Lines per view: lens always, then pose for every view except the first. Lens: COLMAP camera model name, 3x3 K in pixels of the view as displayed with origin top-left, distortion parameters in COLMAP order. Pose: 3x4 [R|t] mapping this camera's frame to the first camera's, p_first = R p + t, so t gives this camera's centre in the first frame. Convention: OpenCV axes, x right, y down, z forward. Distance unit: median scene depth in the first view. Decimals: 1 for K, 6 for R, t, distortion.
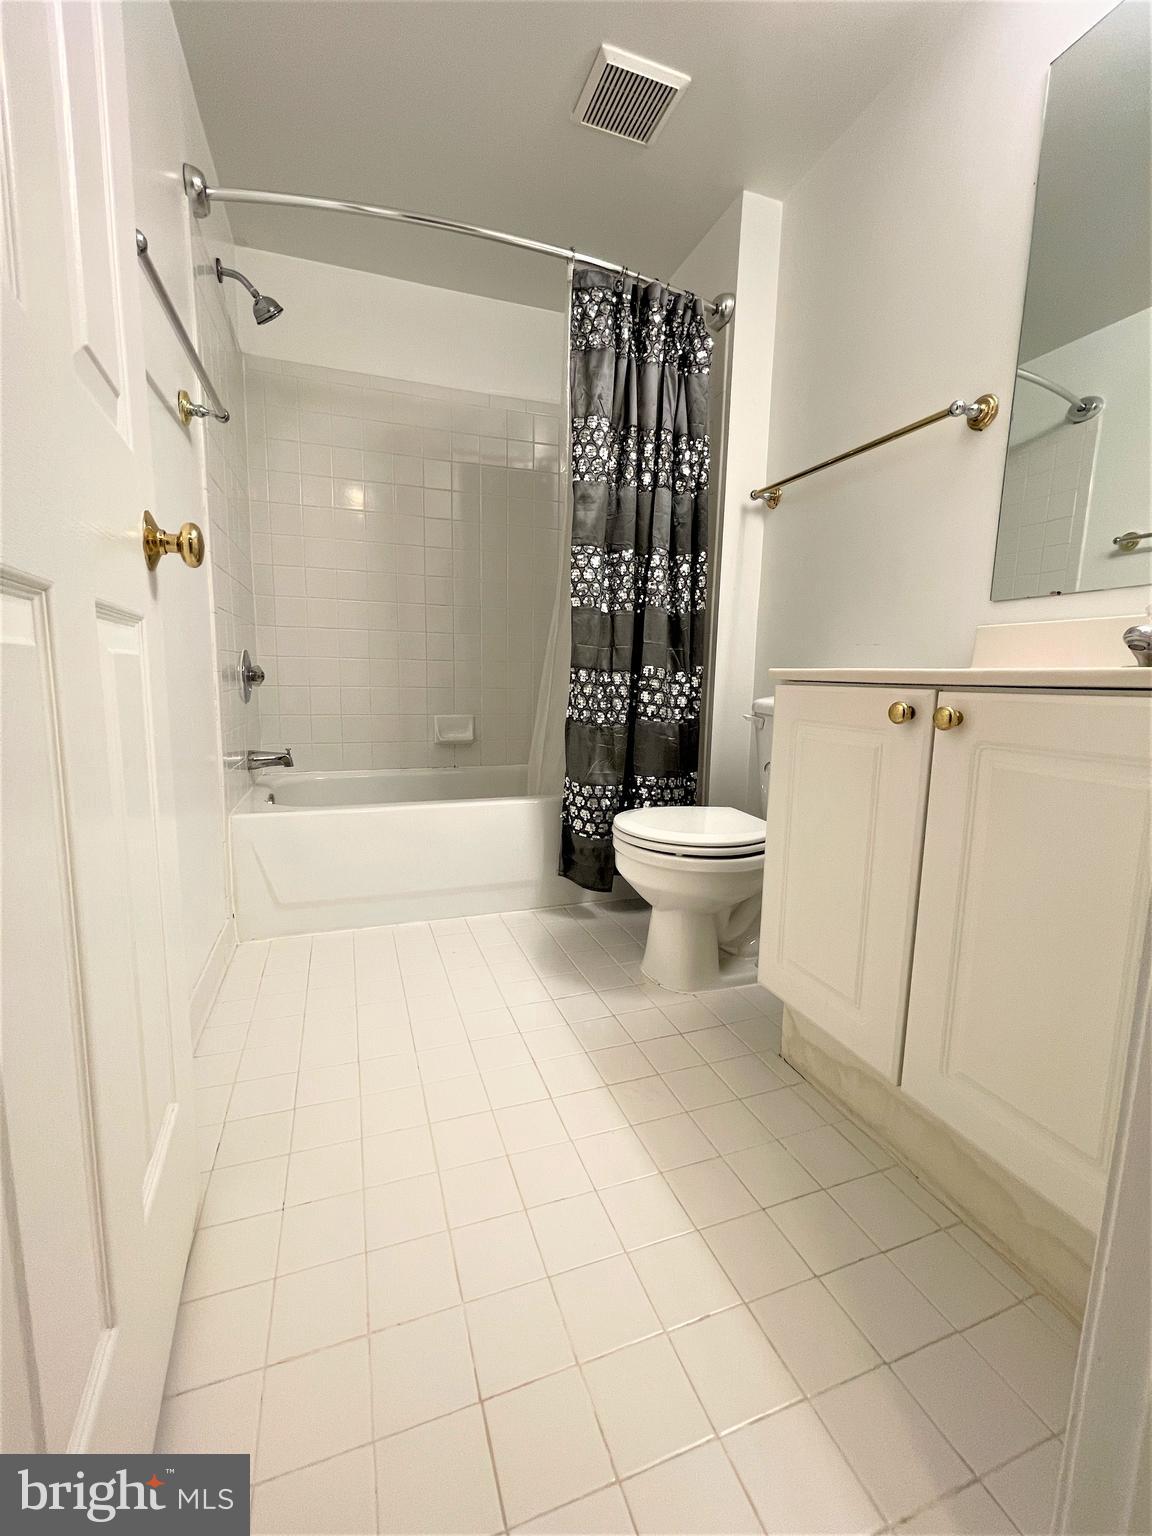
lens RADIAL K [[627.6, 0, 574.5], [0, 627.6, 766.1], [0, 0, 1]] dist [-0.002463, 0.002727]
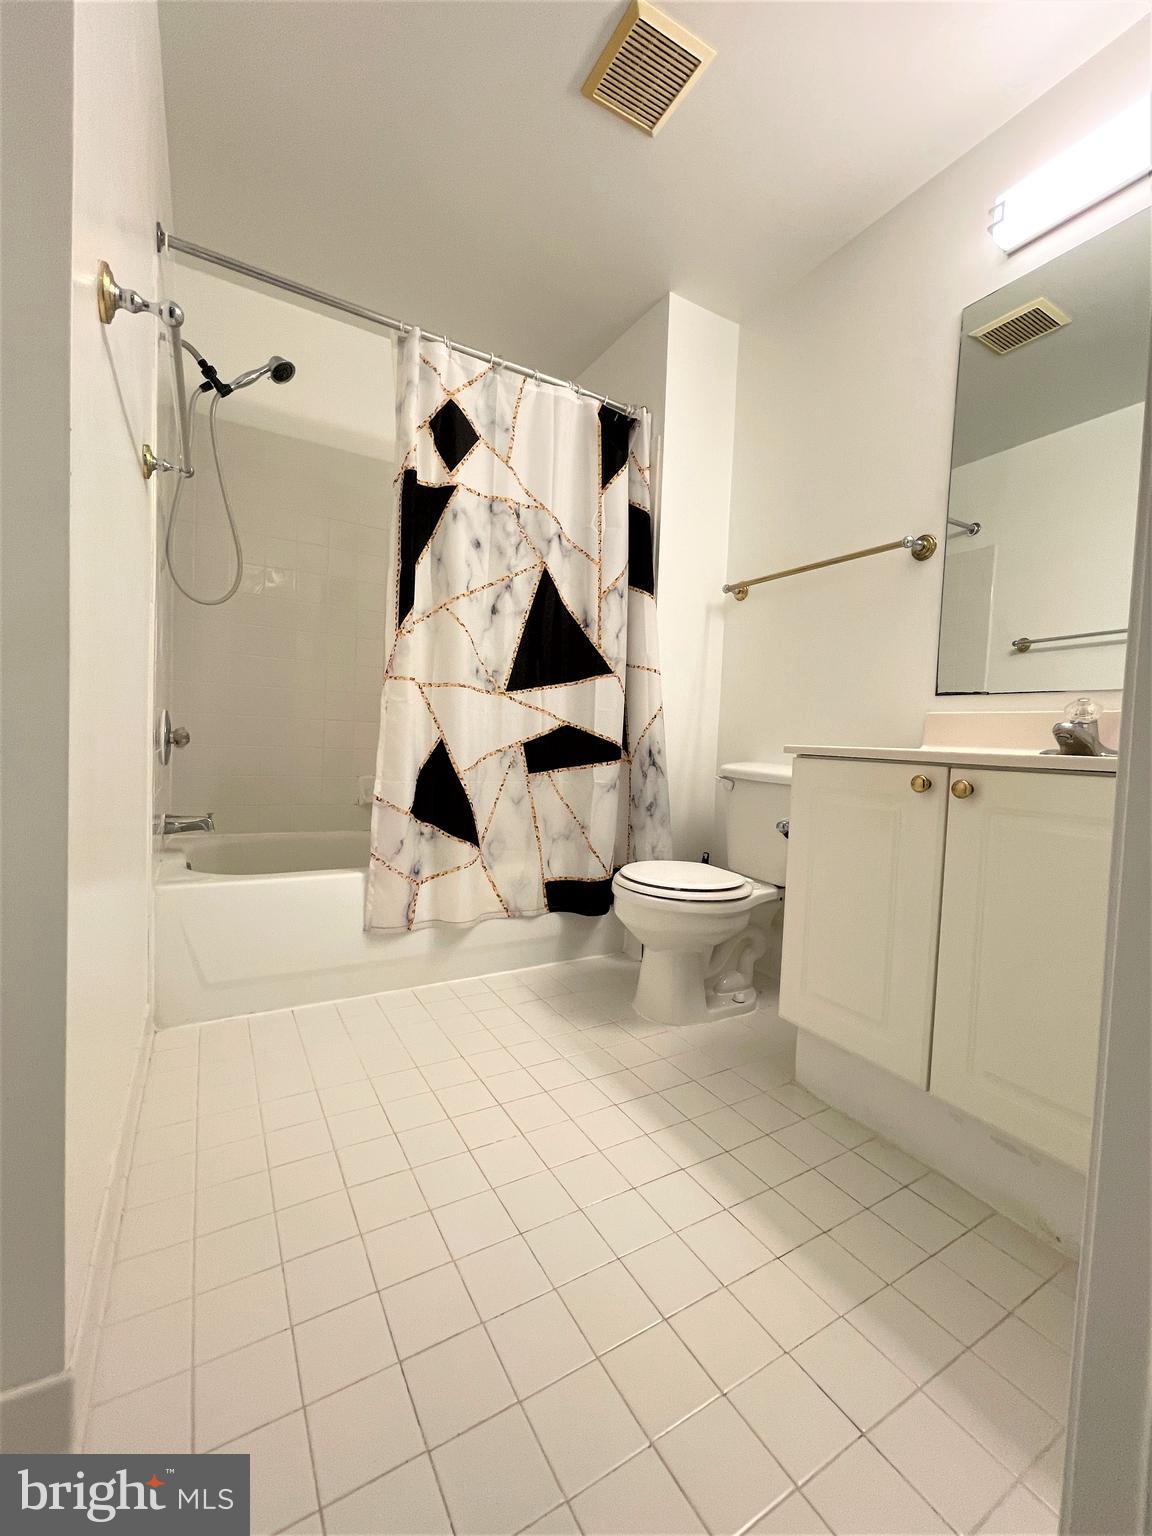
lens RADIAL K [[627.6, 0, 578.9], [0, 627.6, 767.1], [0, 0, 1]] dist [-0.002463, 0.002727]
pose [[0.981390, -0.020941, 0.190881, -0.174106], [0.034668, 0.997024, -0.068861, -0.022290], [-0.188870, 0.074197, 0.979195, -0.061504]]
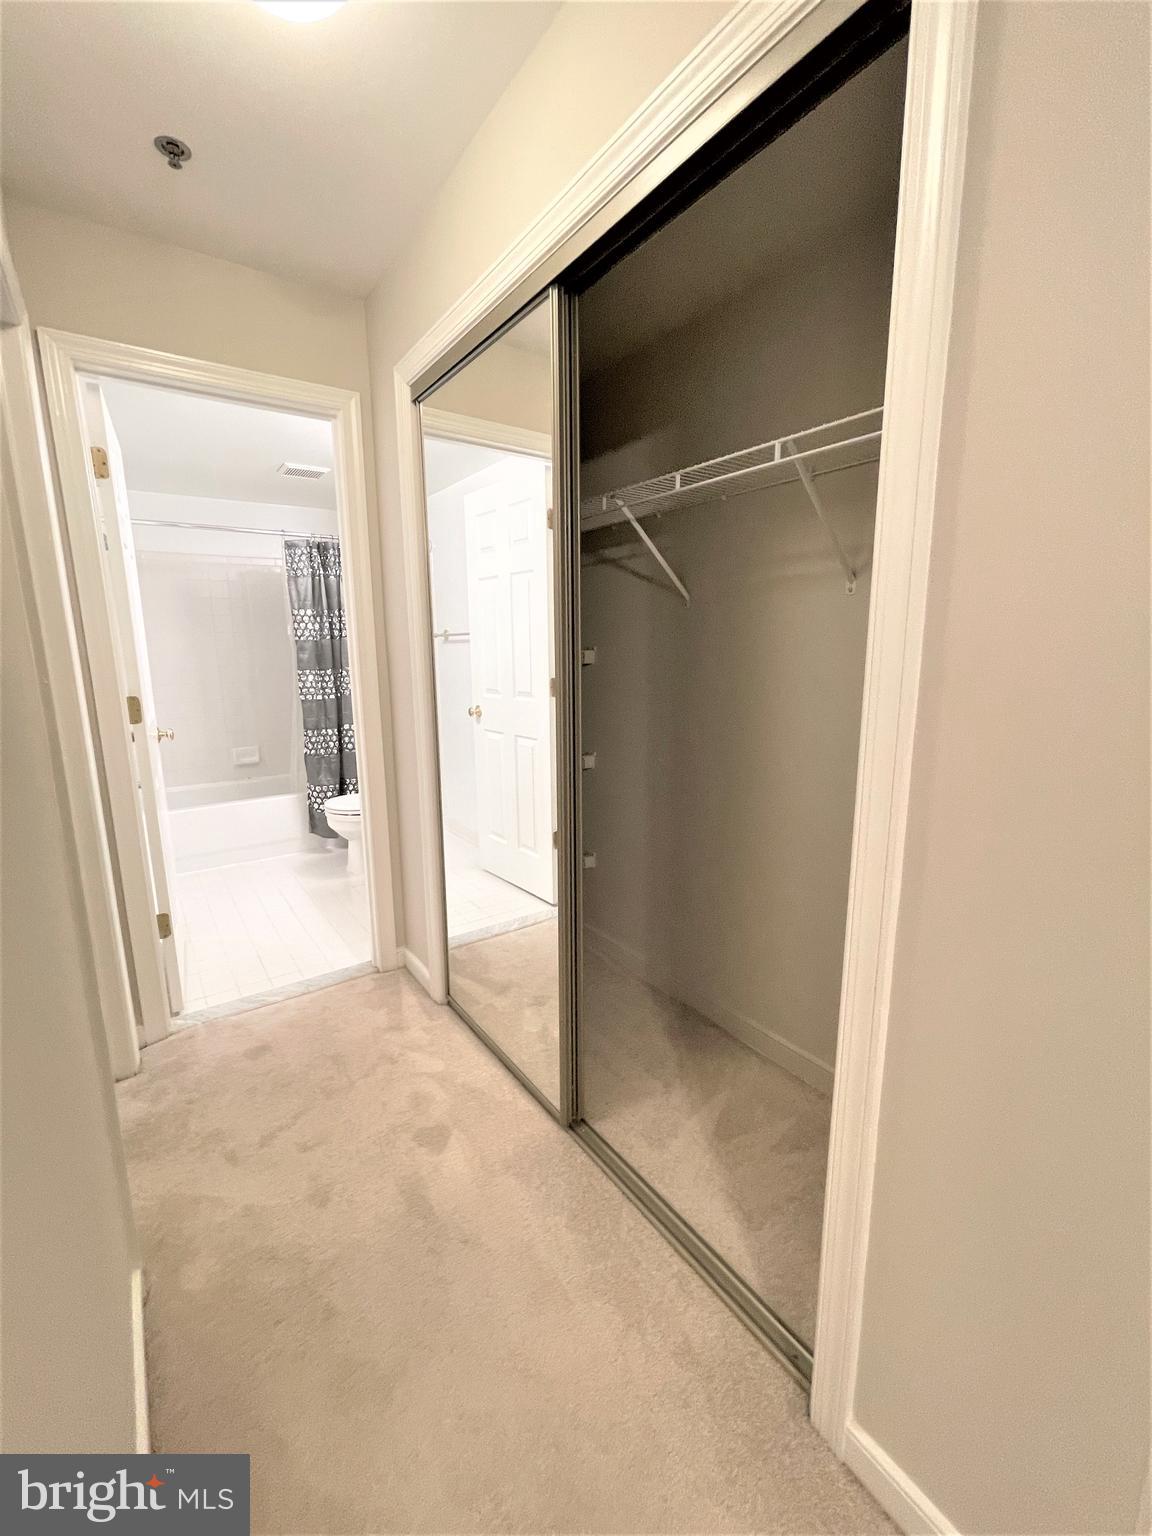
lens RADIAL K [[627.6, 0, 566.2], [0, 627.6, 771.3], [0, 0, 1]] dist [-0.002463, 0.002727]
pose [[0.966278, -0.075597, 0.246156, 0.306383], [0.061808, 0.996080, 0.063278, -0.098462], [-0.249975, -0.045929, 0.967162, -1.181609]]
